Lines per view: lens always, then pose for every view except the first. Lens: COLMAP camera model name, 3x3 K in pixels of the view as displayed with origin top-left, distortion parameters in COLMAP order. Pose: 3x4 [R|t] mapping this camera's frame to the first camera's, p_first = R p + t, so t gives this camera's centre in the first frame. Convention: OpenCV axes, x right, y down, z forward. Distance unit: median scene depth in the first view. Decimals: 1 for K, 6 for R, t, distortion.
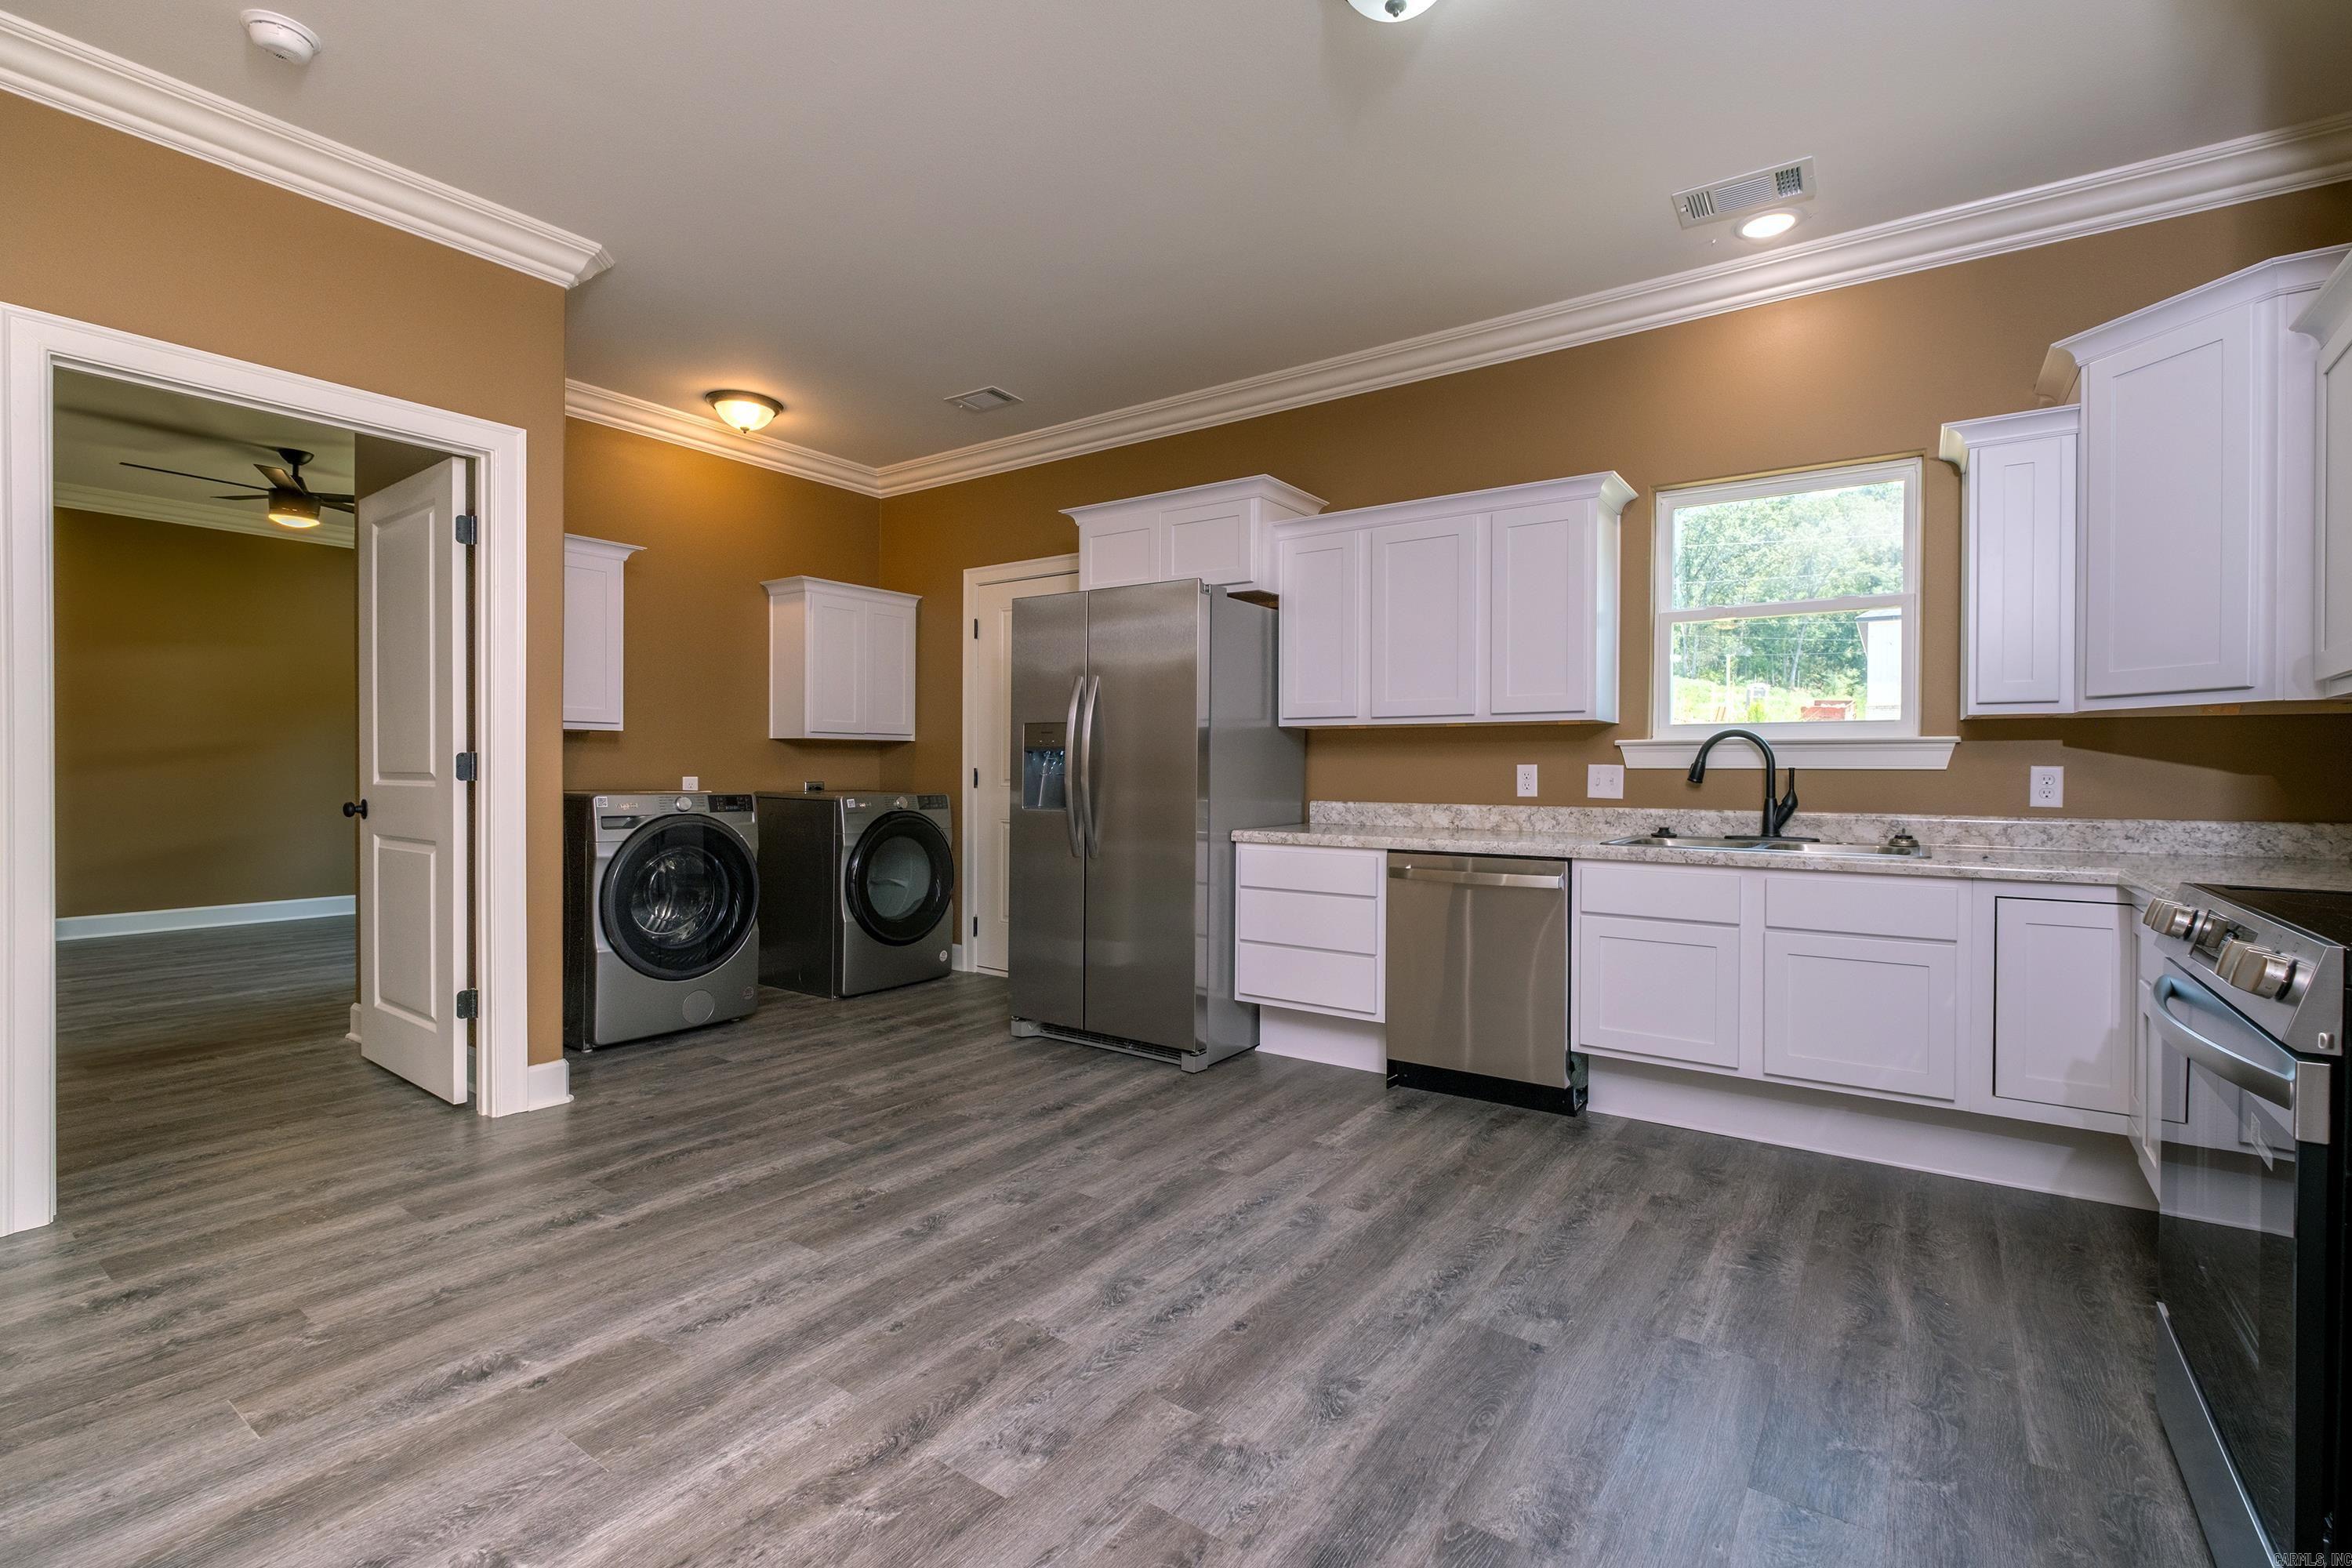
lens RADIAL K [[1011.2, 0, 1176.1], [0, 1011.2, 771.0], [0, 0, 1]] dist [0.004706, -0.007313]
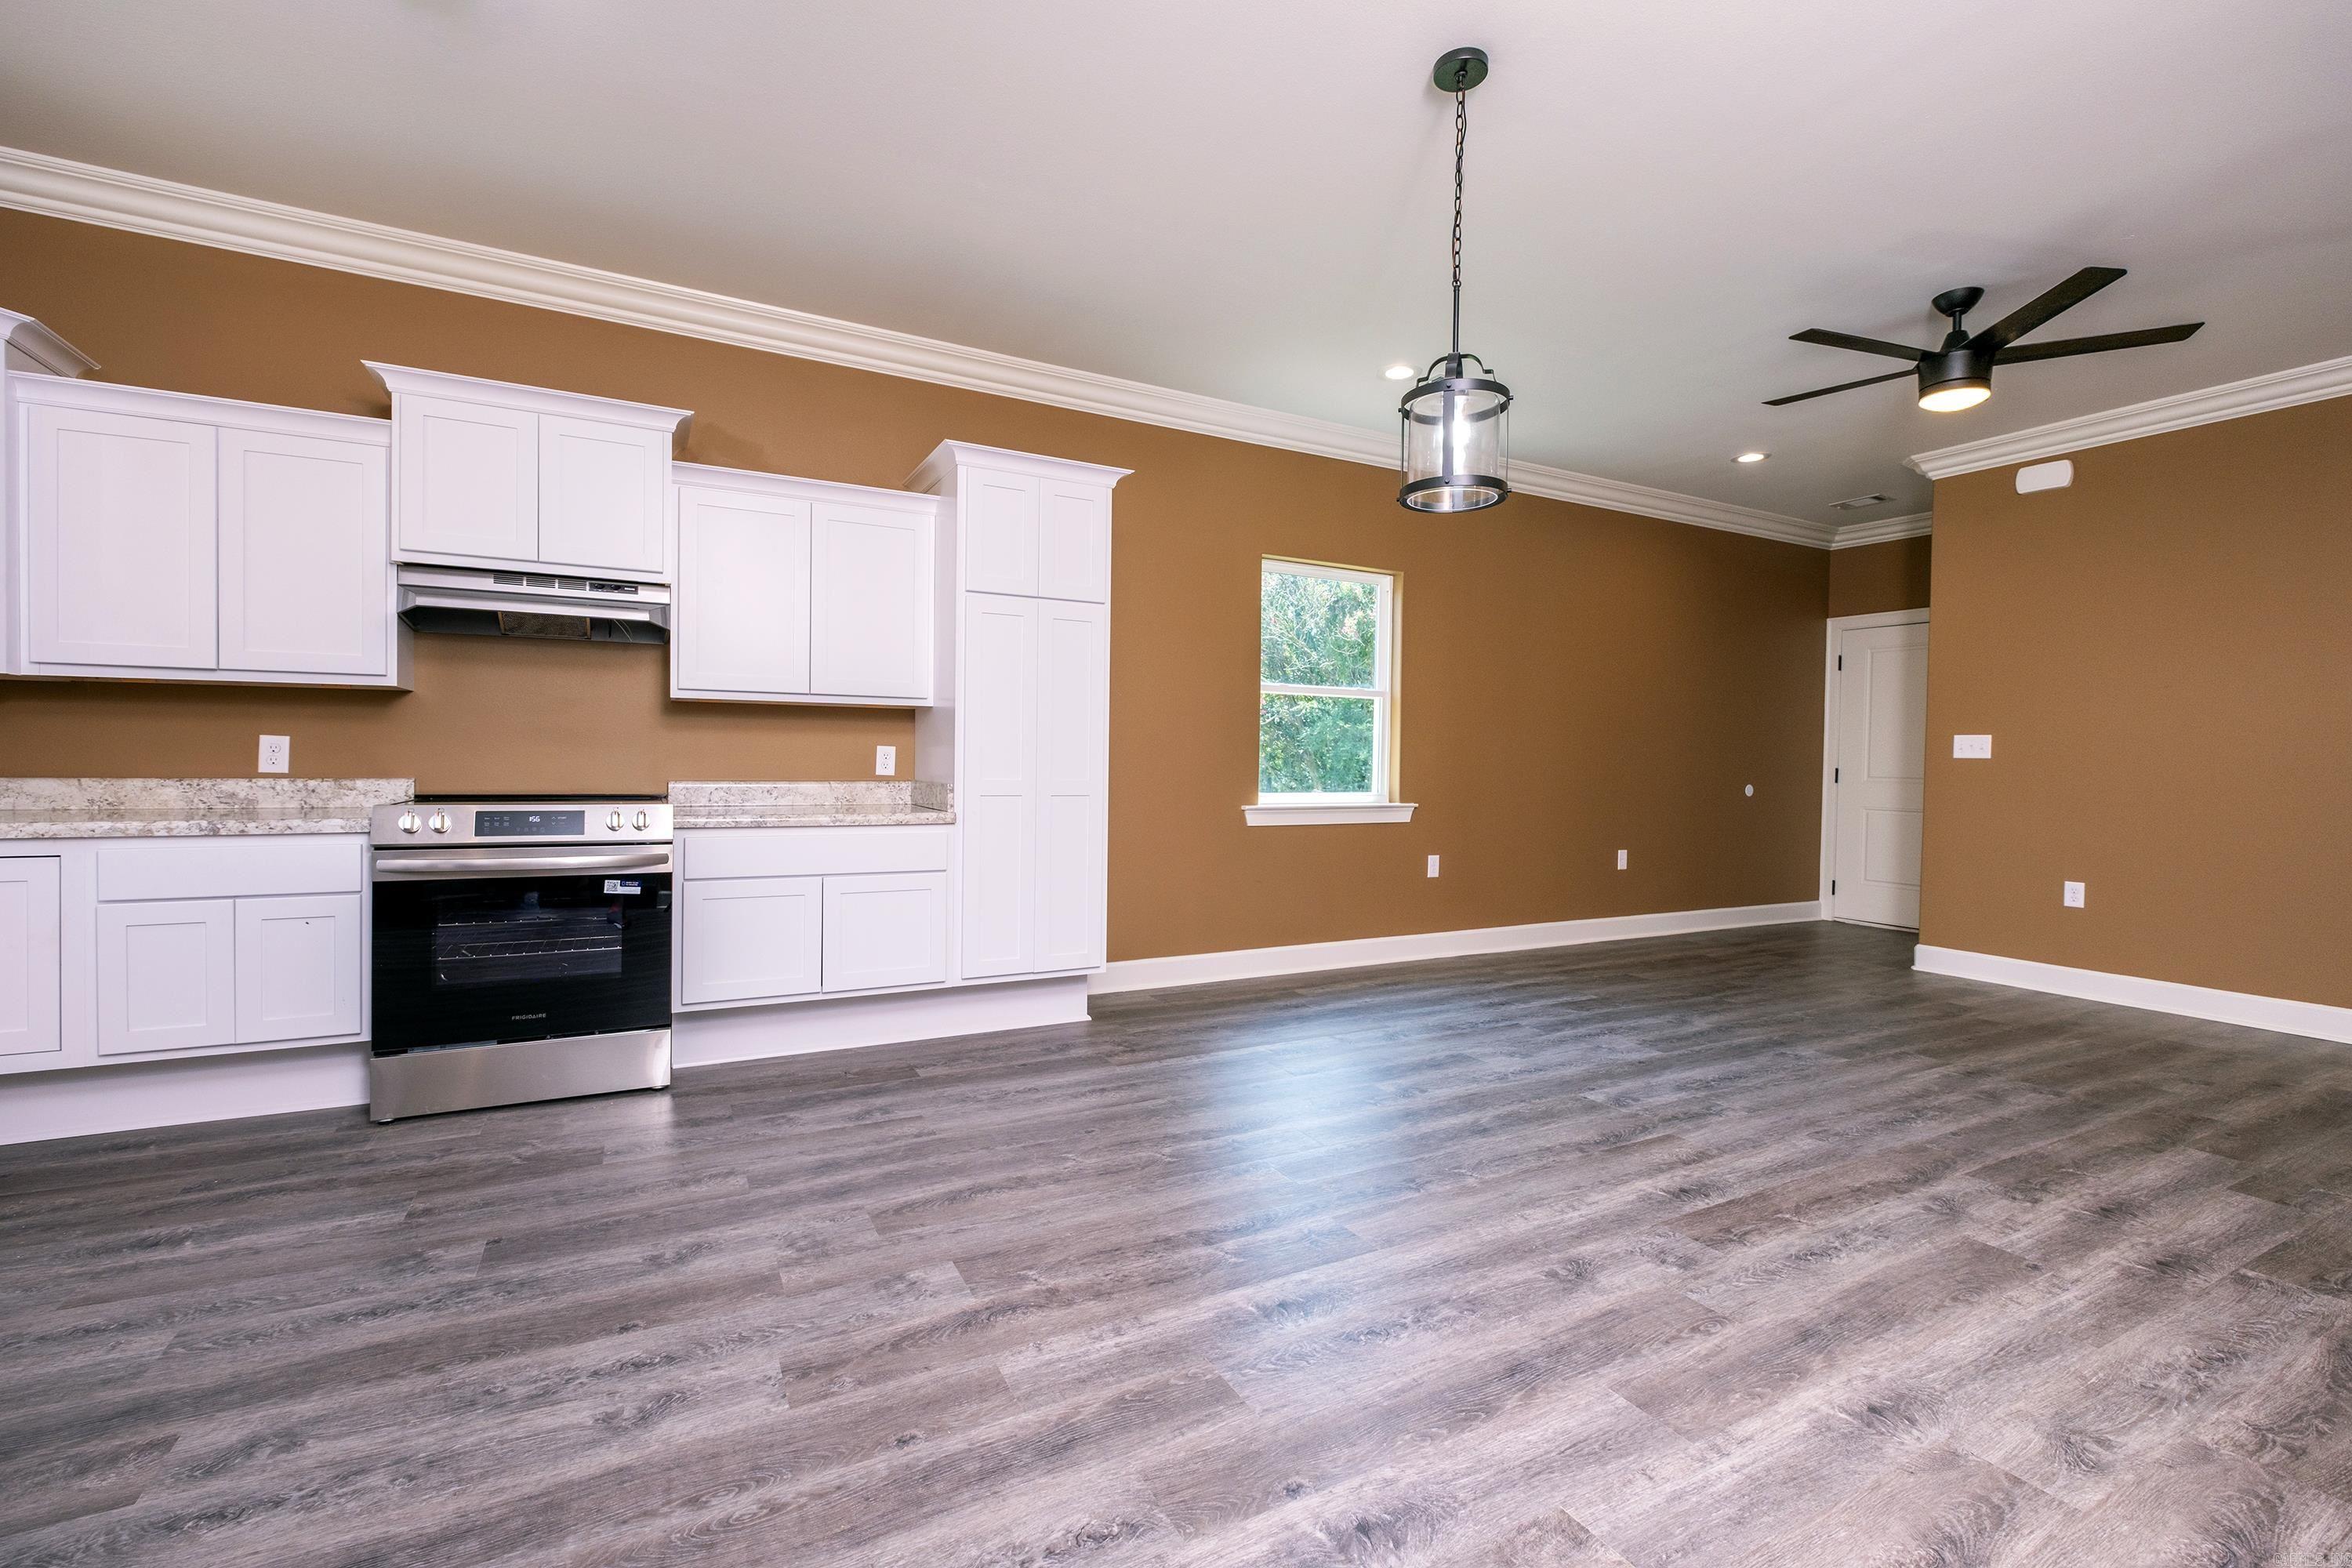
lens RADIAL K [[1011.2, 0, 1176.1], [0, 1011.2, 771.0], [0, 0, 1]] dist [0.004706, -0.007313]
pose [[-0.892319, -0.027095, 0.450592, -0.909655], [-0.019671, 0.999583, 0.021151, -0.010441], [-0.450977, 0.010009, -0.892479, 1.794902]]
